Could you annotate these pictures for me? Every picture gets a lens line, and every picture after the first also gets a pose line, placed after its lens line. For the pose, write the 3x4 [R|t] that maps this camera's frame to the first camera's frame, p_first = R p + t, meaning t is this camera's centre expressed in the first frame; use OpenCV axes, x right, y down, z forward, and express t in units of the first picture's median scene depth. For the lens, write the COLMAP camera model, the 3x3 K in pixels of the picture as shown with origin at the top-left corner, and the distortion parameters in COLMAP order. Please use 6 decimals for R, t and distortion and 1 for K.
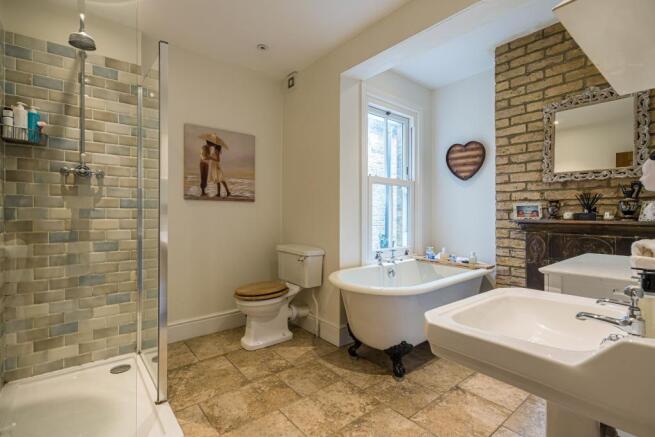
lens RADIAL K [[307.4, 0, 327.2], [0, 307.4, 215.8], [0, 0, 1]] dist [-0.001031, -0.000012]
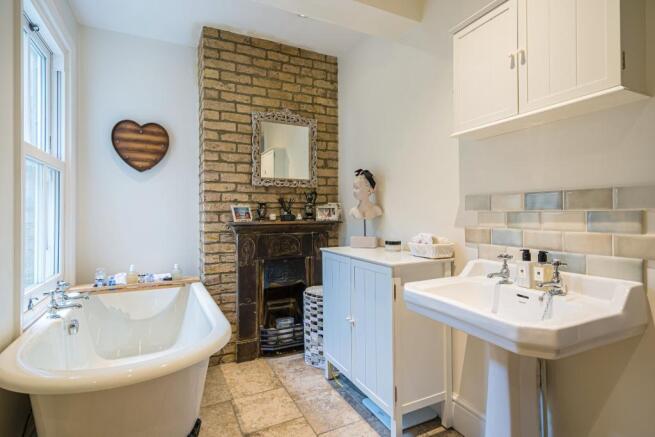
lens RADIAL K [[325.5, 0, 320.1], [0, 325.5, 209.9], [0, 0, 1]] dist [0.000679, 0.000351]
pose [[0.228999, 0.005837, 0.973409, -0.292742], [0.011032, 0.999902, -0.008591, -0.013151], [-0.973364, 0.012706, 0.228912, 0.503049]]
